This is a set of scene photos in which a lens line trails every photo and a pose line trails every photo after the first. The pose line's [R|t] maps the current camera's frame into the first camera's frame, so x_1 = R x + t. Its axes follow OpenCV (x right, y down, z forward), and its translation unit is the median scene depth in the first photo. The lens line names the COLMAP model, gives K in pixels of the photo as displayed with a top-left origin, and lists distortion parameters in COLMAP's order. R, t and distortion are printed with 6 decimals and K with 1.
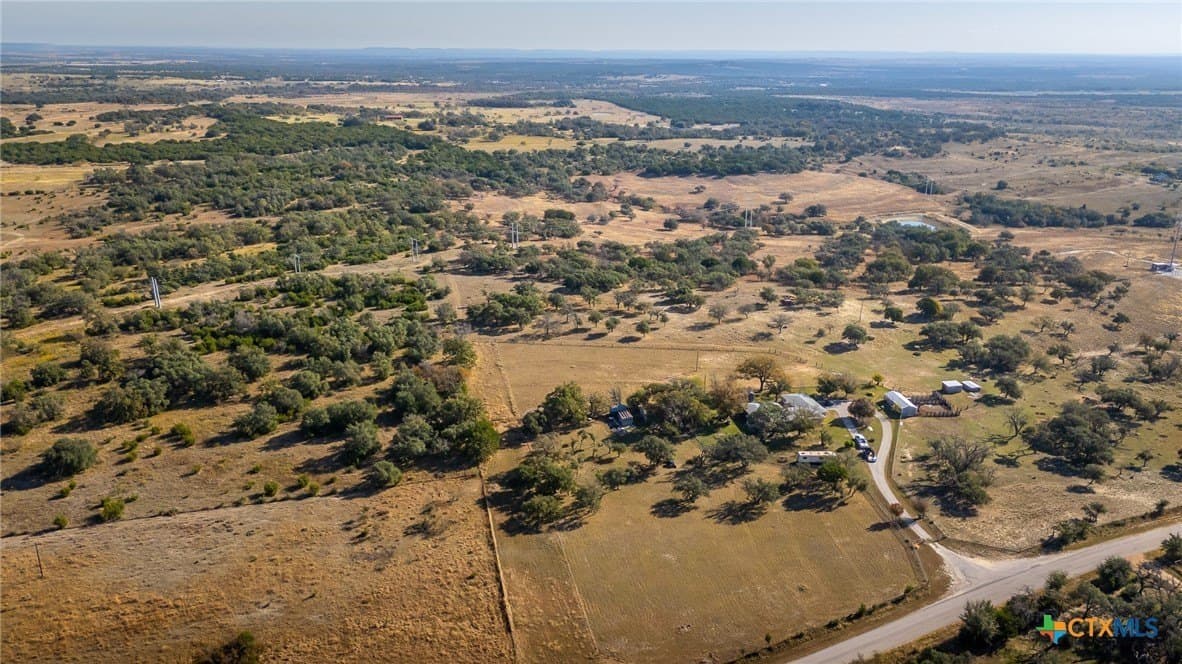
lens RADIAL K [[879.1, 0, 584.1], [0, 879.1, 331.9], [0, 0, 1]] dist [0.055946, -0.047491]
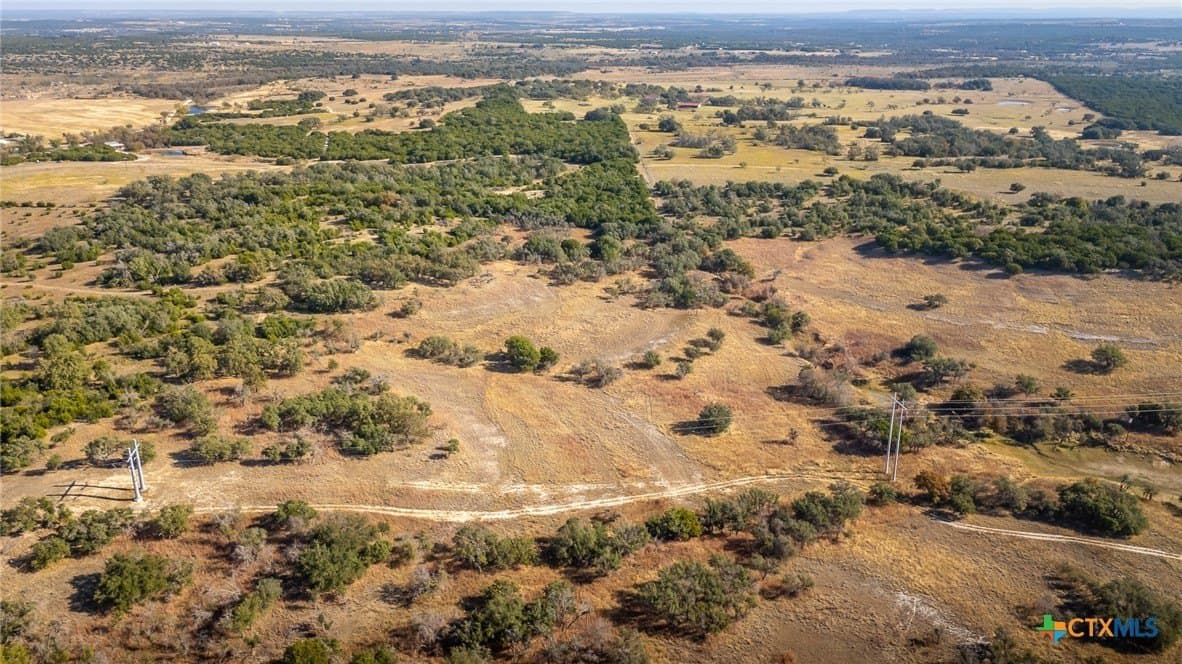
lens RADIAL K [[879.1, 0, 584.1], [0, 879.1, 331.9], [0, 0, 1]] dist [0.055946, -0.047491]
pose [[0.868326, 0.161089, -0.469105, 0.094790], [-0.143360, 0.986934, 0.073545, -0.073012], [0.474823, 0.003390, 0.880075, 0.216251]]
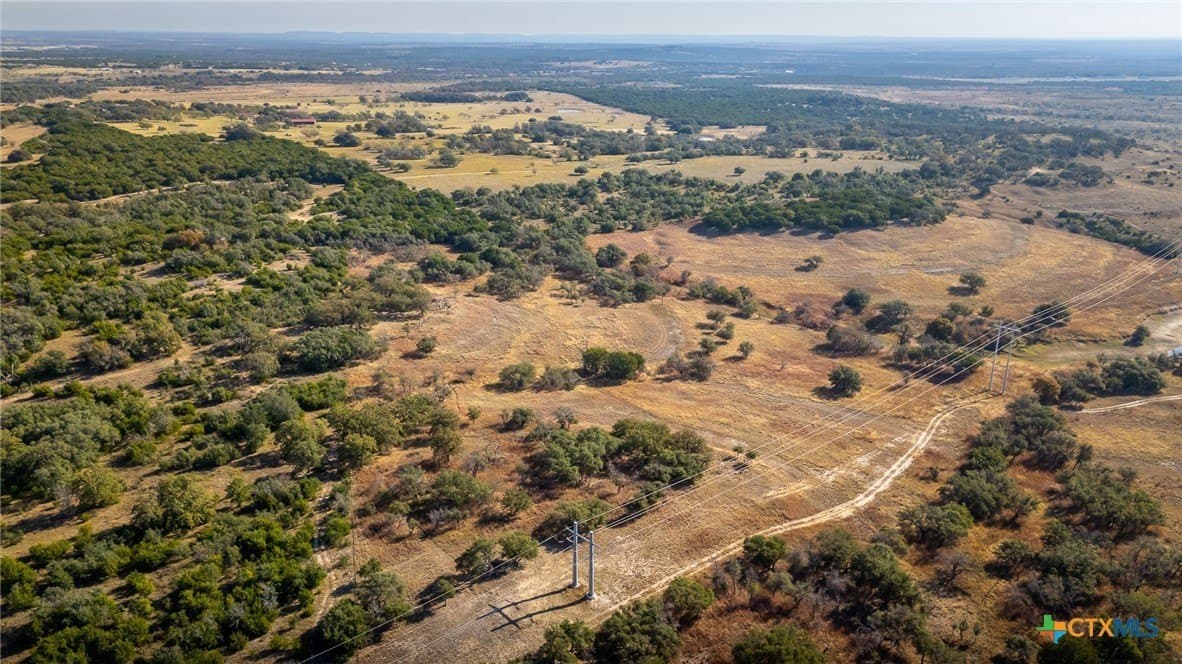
lens RADIAL K [[879.1, 0, 584.1], [0, 879.1, 331.9], [0, 0, 1]] dist [0.055946, -0.047491]
pose [[0.997251, -0.024804, 0.069822, -0.030357], [0.023698, 0.999581, 0.016631, -0.061383], [-0.070205, -0.014931, 0.997421, 0.199420]]
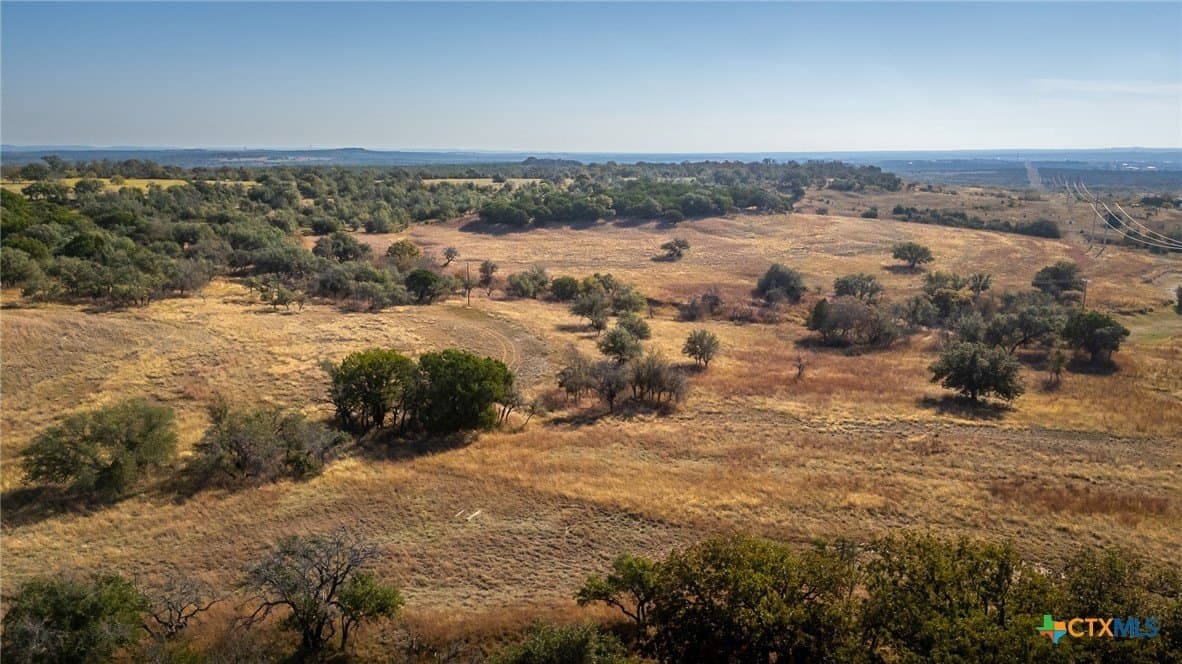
lens RADIAL K [[879.4, 0, 591.0], [0, 879.4, 332.0], [0, 0, 1]] dist [0.100420, -0.133633]
pose [[0.909284, -0.087515, 0.406870, -0.026403], [0.130578, 0.988266, -0.079251, -0.048770], [-0.395160, 0.125190, 0.910042, 0.322933]]
